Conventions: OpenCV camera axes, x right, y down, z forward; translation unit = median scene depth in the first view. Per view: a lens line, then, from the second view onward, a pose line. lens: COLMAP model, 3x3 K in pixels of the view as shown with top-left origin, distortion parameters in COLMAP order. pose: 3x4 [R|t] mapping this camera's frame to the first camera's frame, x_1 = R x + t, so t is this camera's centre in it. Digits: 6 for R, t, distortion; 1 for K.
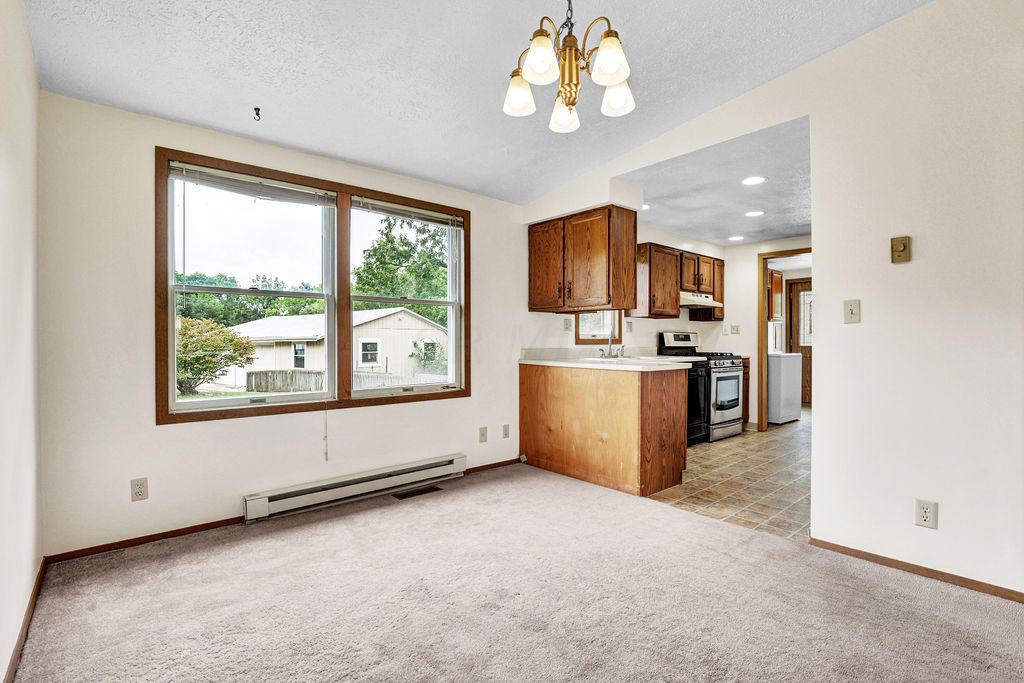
lens RADIAL K [[477.5, 0, 510.4], [0, 477.5, 340.7], [0, 0, 1]] dist [-0.036264, 0.006198]
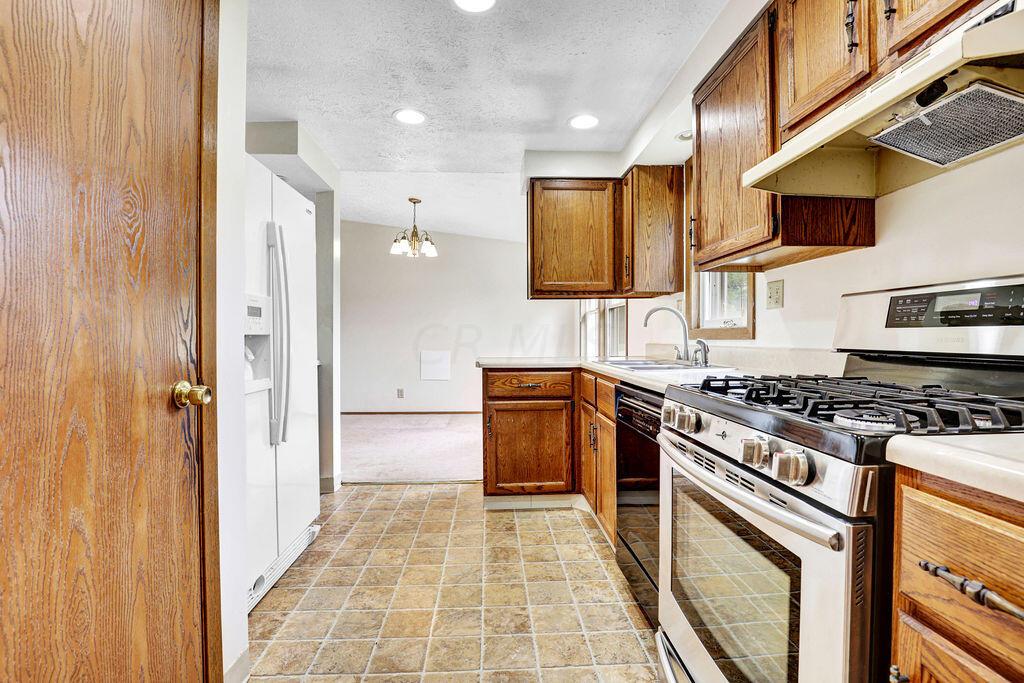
lens RADIAL K [[477.5, 0, 513.1], [0, 477.5, 345.6], [0, 0, 1]] dist [-0.036264, 0.006198]
pose [[-0.608274, 0.011304, -0.793646, 0.744884], [0.000940, 0.999908, 0.013521, 0.007495], [0.793726, 0.007479, -0.608229, 1.168515]]
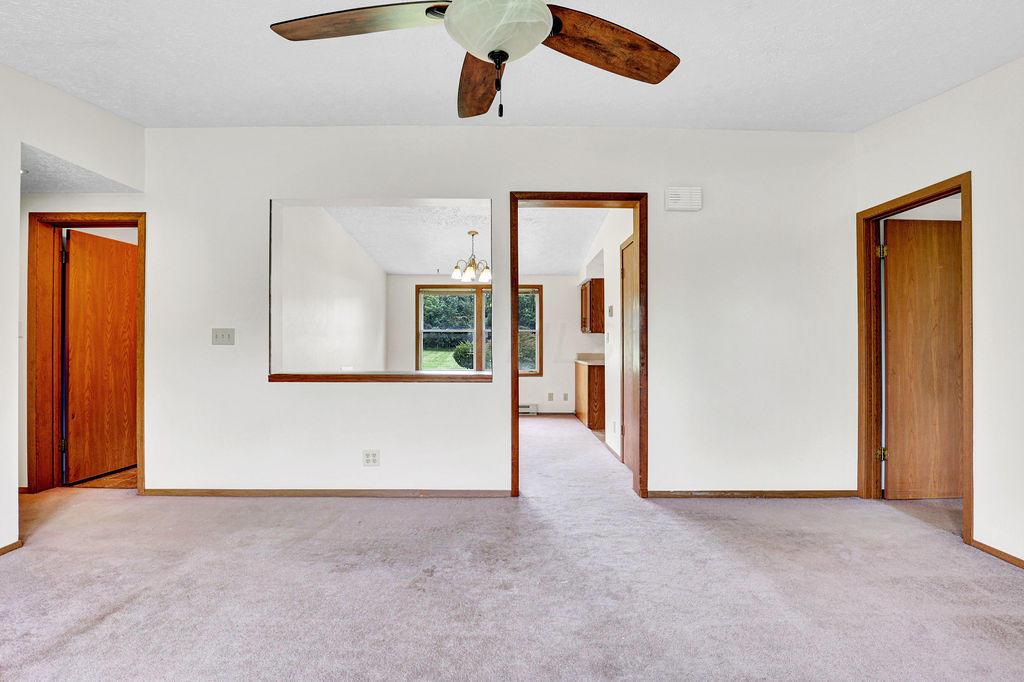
lens RADIAL K [[477.5, 0, 511.7], [0, 477.5, 342.9], [0, 0, 1]] dist [-0.036264, 0.006198]
pose [[0.768131, -0.002117, -0.640290, 0.893077], [-0.001421, 0.999986, -0.005011, -0.012584], [0.640292, 0.004759, 0.768117, -0.511255]]
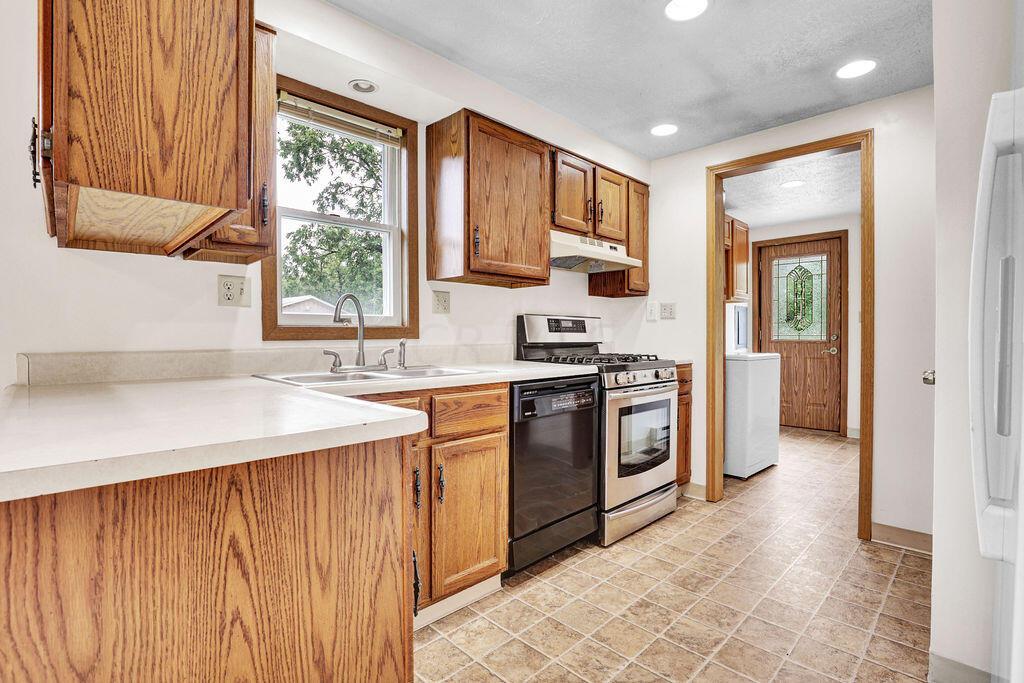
lens RADIAL K [[510.4, 0, 518.2], [0, 510.4, 343.3], [0, 0, 1]] dist [-0.038063, 0.000142]
pose [[0.994418, -0.004290, 0.105424, 0.299916], [0.002589, 0.999864, 0.016260, 0.004386], [-0.105480, -0.015896, 0.994294, 0.540804]]
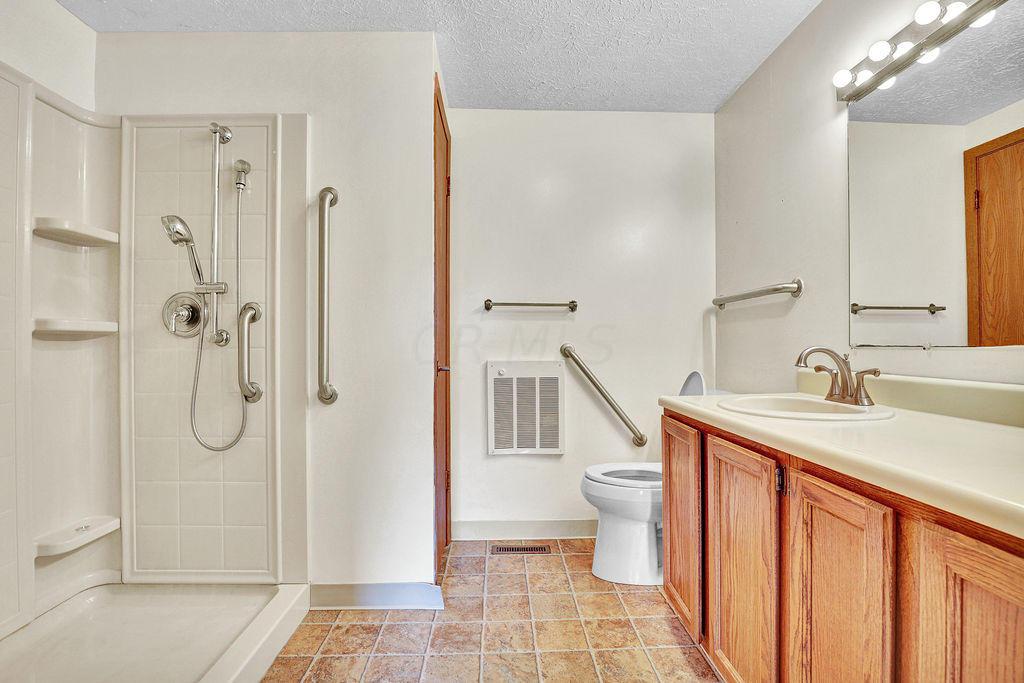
lens RADIAL K [[477.5, 0, 514.0], [0, 477.5, 345.5], [0, 0, 1]] dist [-0.036264, 0.006198]
pose [[0.776610, -0.006601, -0.629947, 0.600931], [0.007082, 0.999973, -0.001747, 0.013371], [0.629941, -0.003104, 0.776636, 0.343871]]
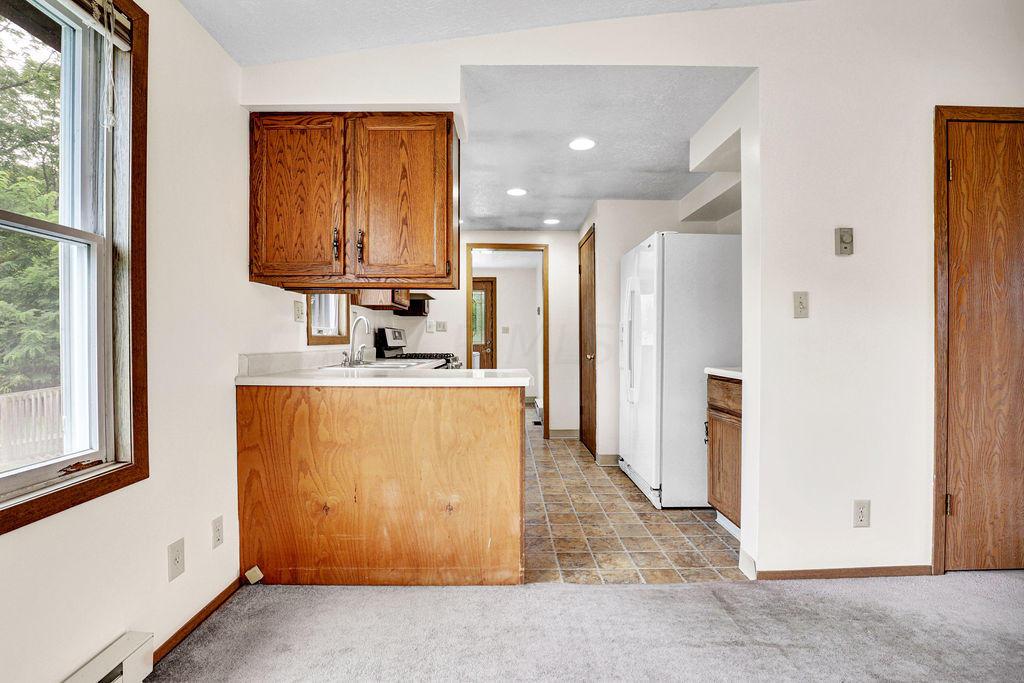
lens RADIAL K [[477.5, 0, 508.6], [0, 477.5, 342.5], [0, 0, 1]] dist [-0.036264, 0.006198]
pose [[0.644754, -0.005548, 0.764370, -0.150568], [0.001988, 0.999982, 0.005582, 0.001799], [-0.764387, -0.002079, 0.644754, 0.416193]]
